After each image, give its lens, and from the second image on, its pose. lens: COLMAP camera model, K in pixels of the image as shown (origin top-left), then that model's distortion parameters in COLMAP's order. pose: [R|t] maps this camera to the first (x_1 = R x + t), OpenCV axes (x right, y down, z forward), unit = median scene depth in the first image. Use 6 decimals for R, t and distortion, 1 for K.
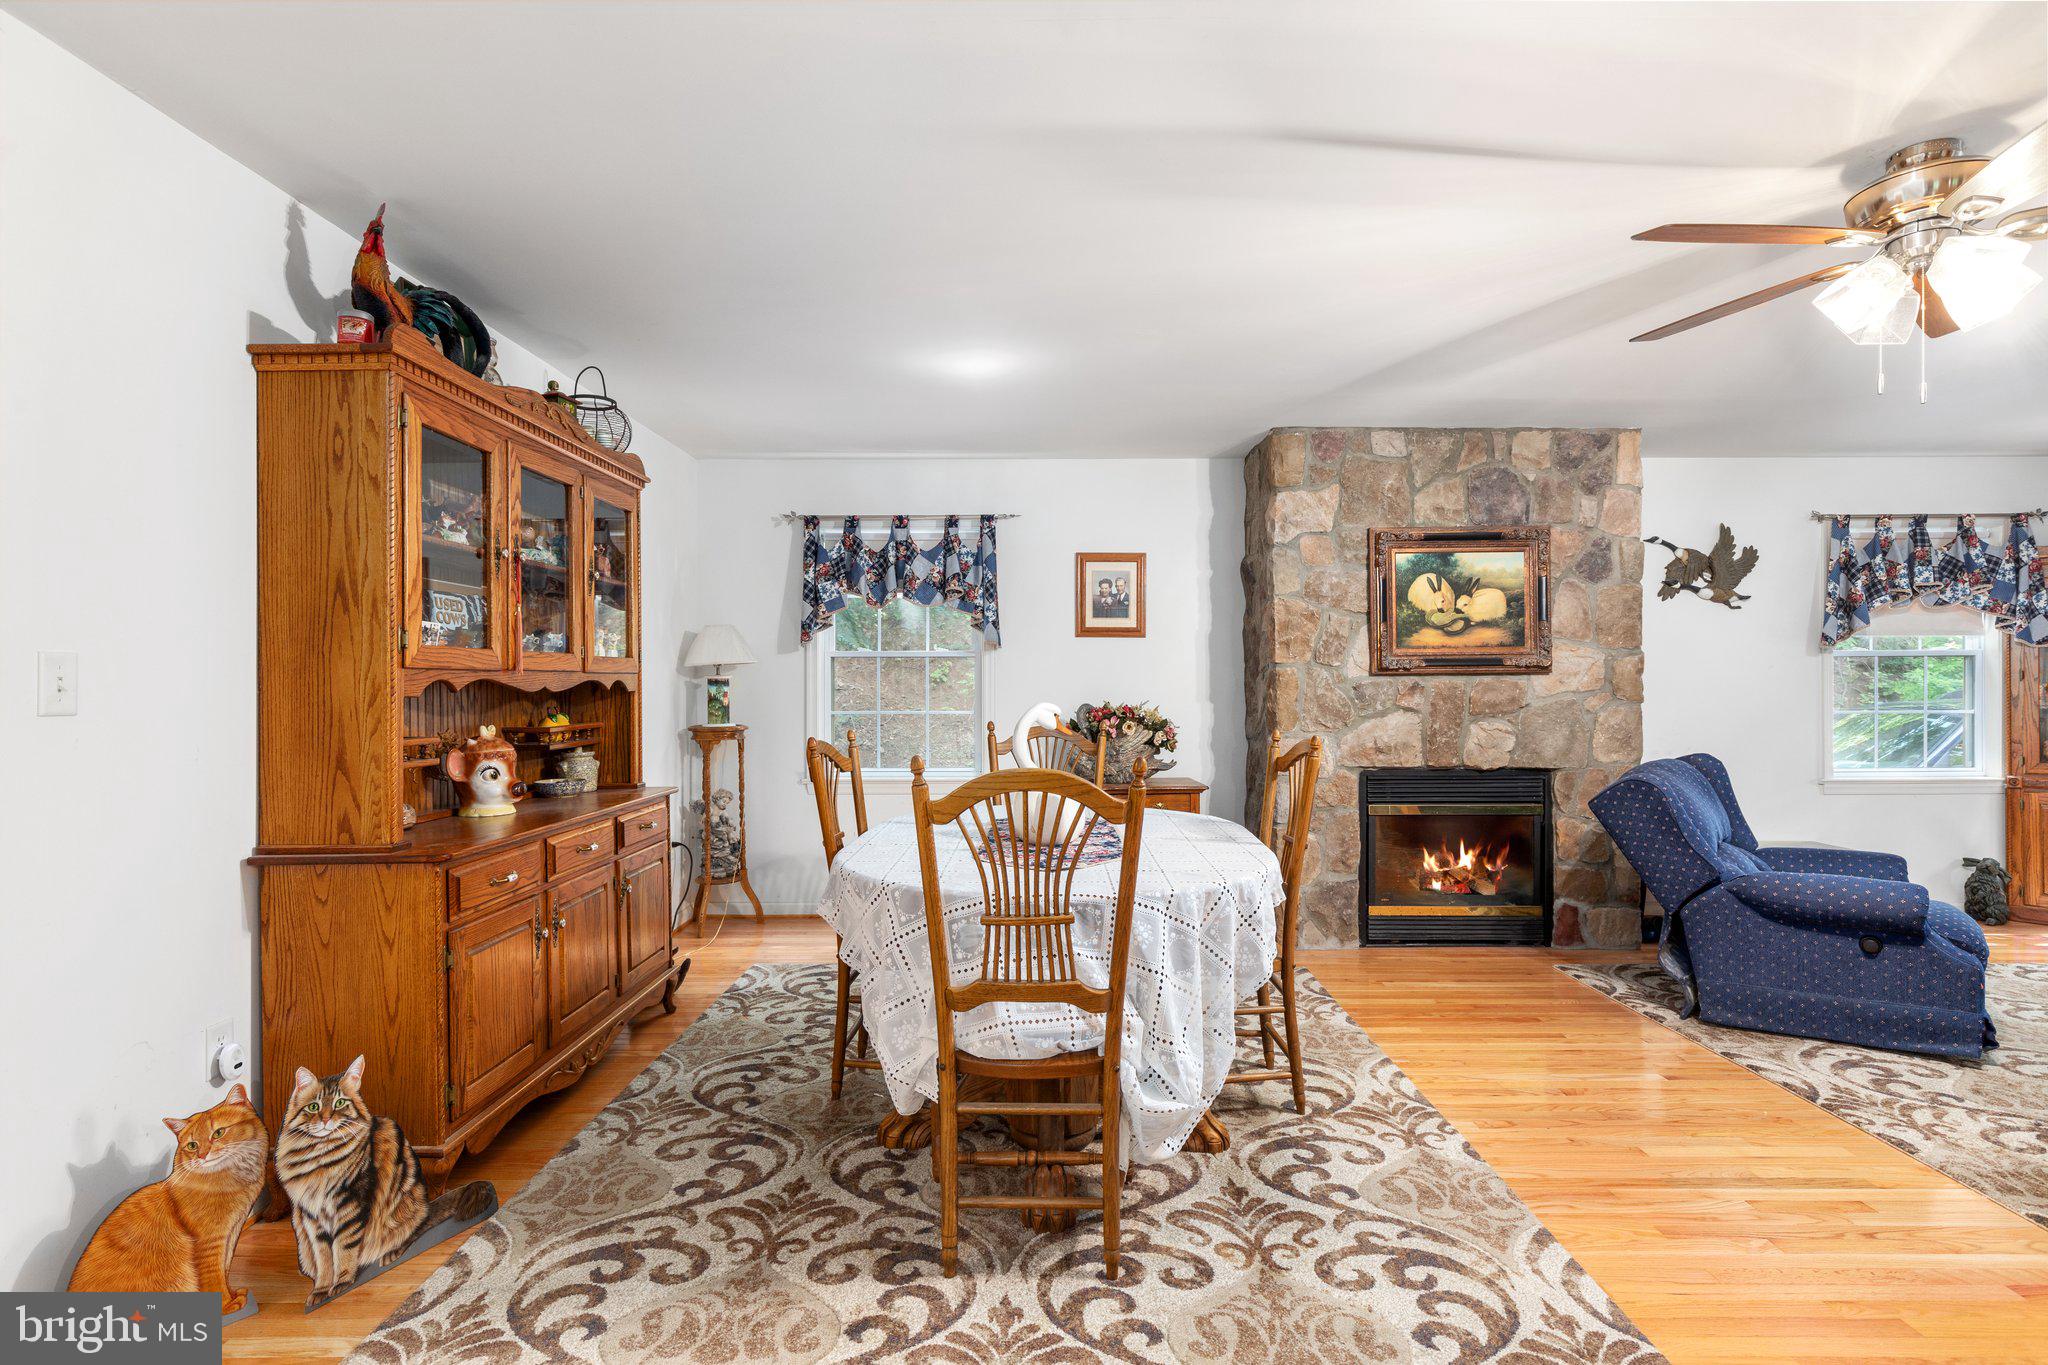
lens RADIAL K [[1046.6, 0, 1026.5], [0, 1046.6, 684.8], [0, 0, 1]] dist [-0.001699, 0.002074]
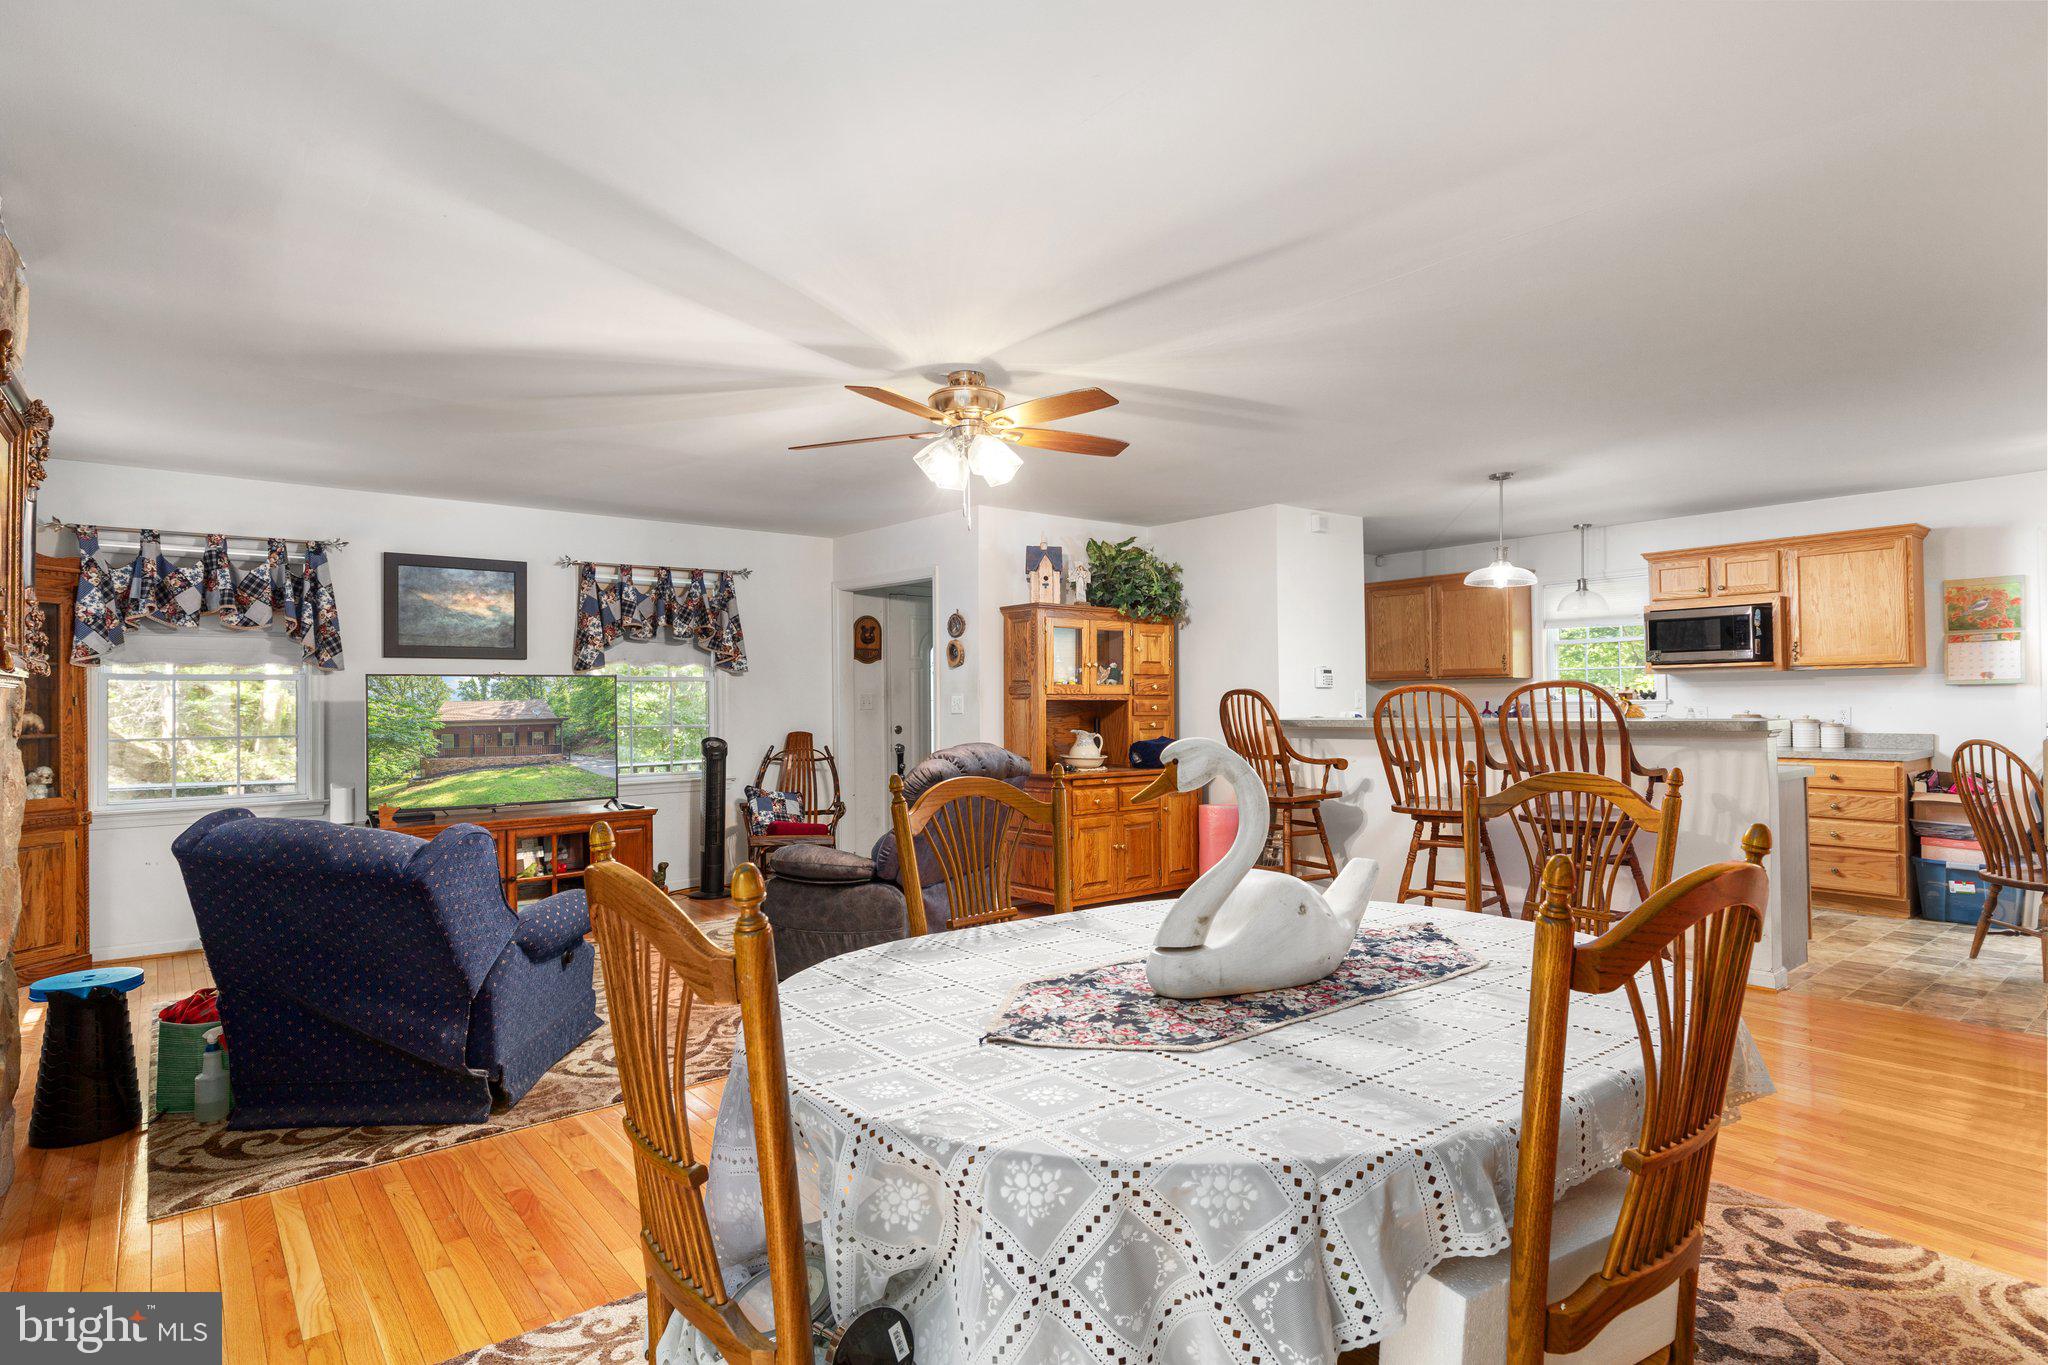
lens RADIAL K [[1046.6, 0, 1040.4], [0, 1046.6, 687.1], [0, 0, 1]] dist [-0.001699, 0.002074]
pose [[-0.639796, 0.016741, 0.768362, -0.215947], [0.007732, 0.999852, -0.015347, -0.000483], [-0.768506, -0.003878, -0.639831, 0.934462]]
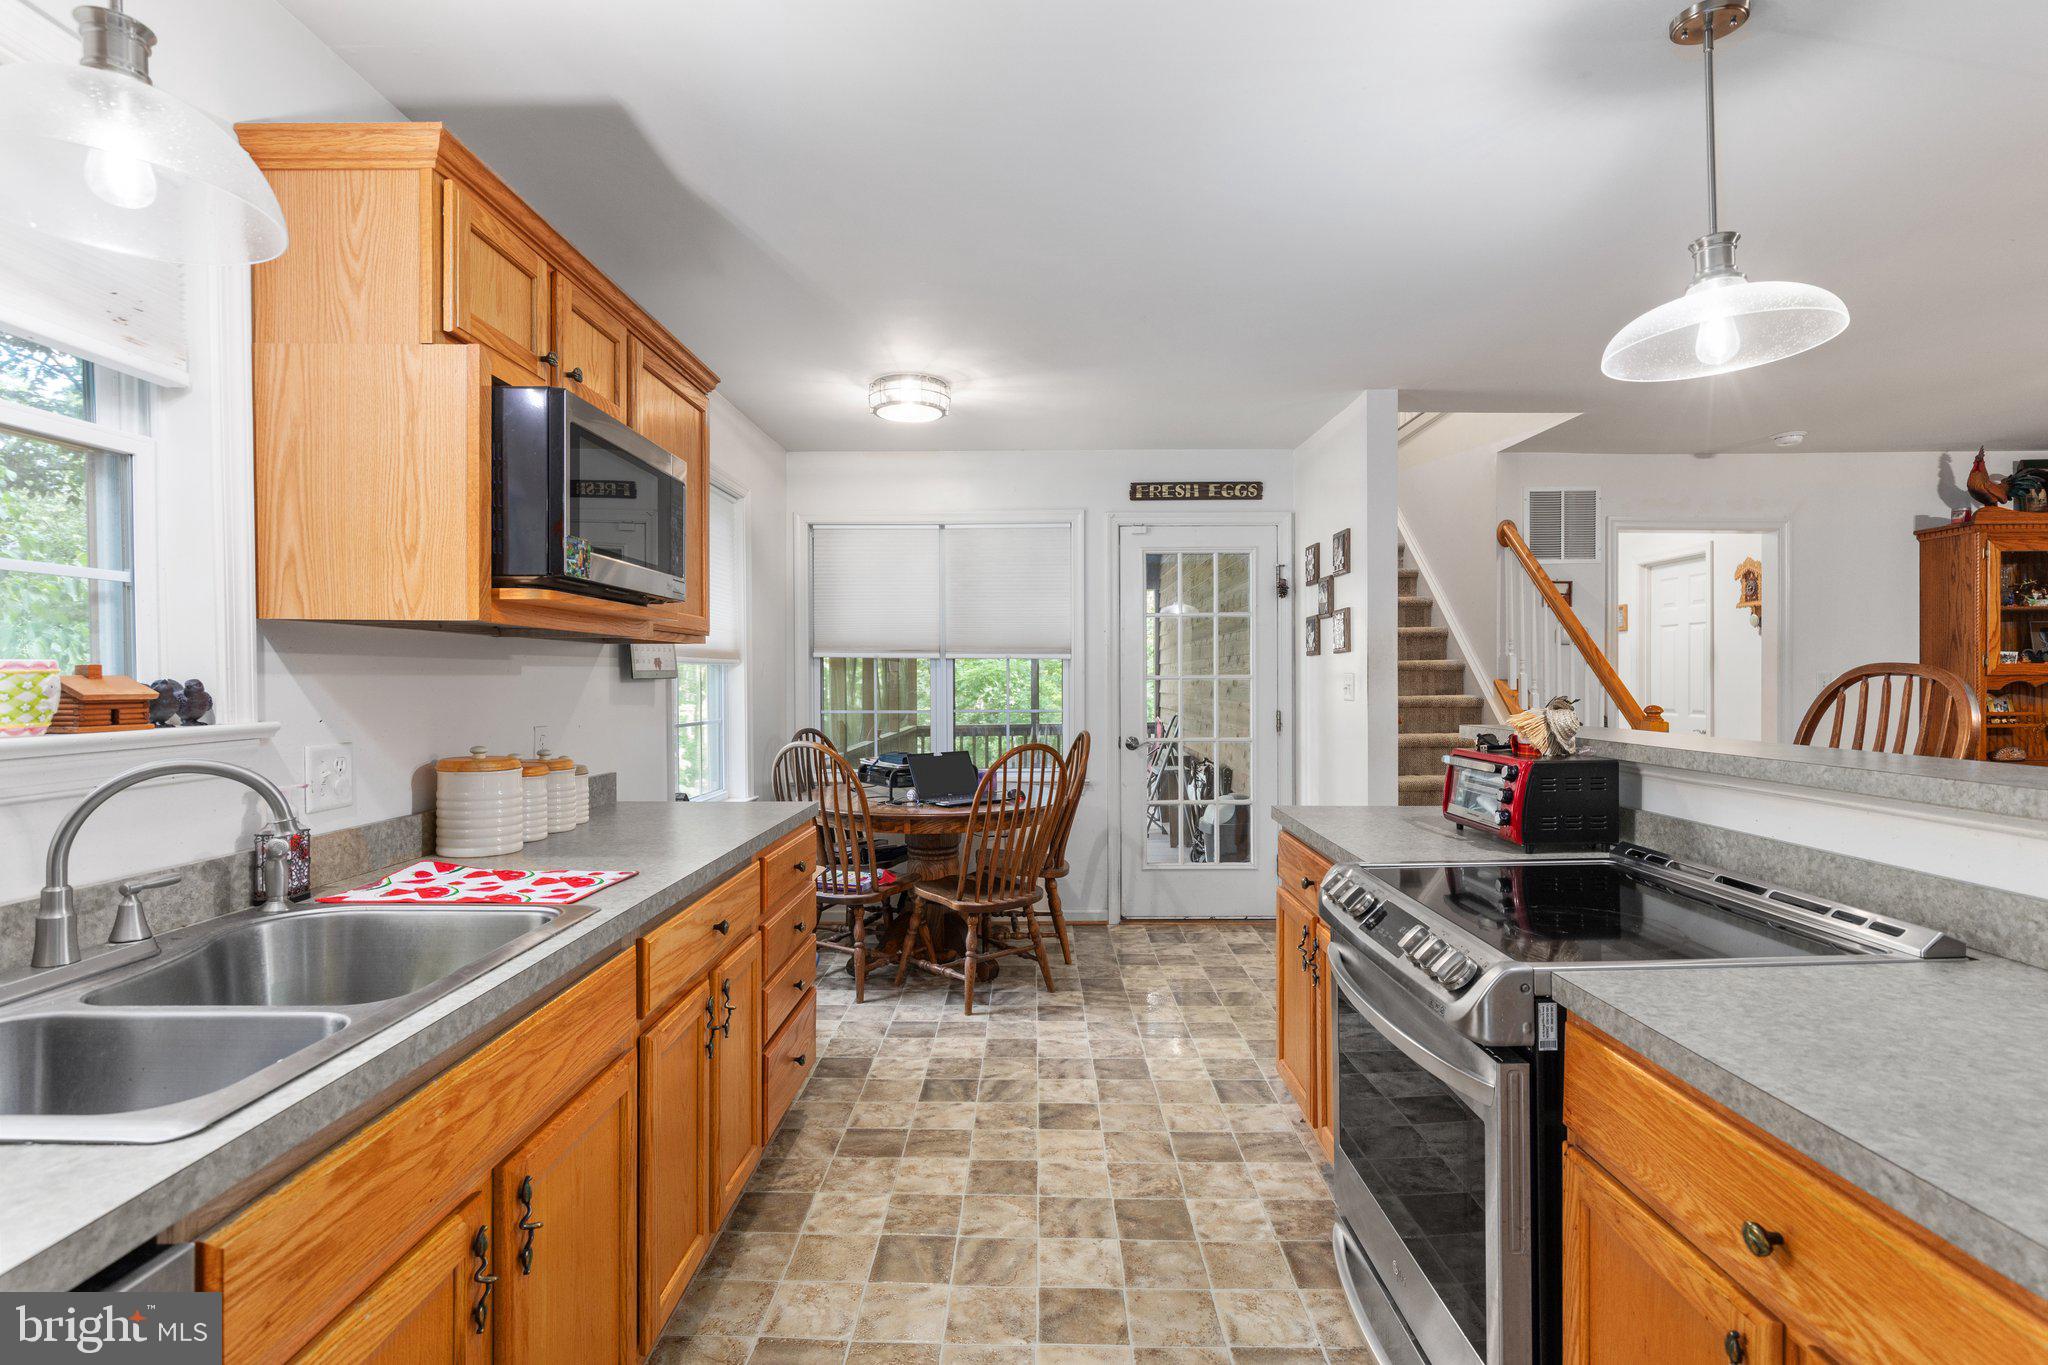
lens RADIAL K [[1049.3, 0, 1021.3], [0, 1049.3, 681.5], [0, 0, 1]] dist [-0.000554, -0.000169]
pose [[-0.007525, 0.000424, -0.999972, 0.748329], [0.008886, 0.999960, 0.000358, -0.011466], [0.999932, -0.008883, -0.007528, -0.441653]]
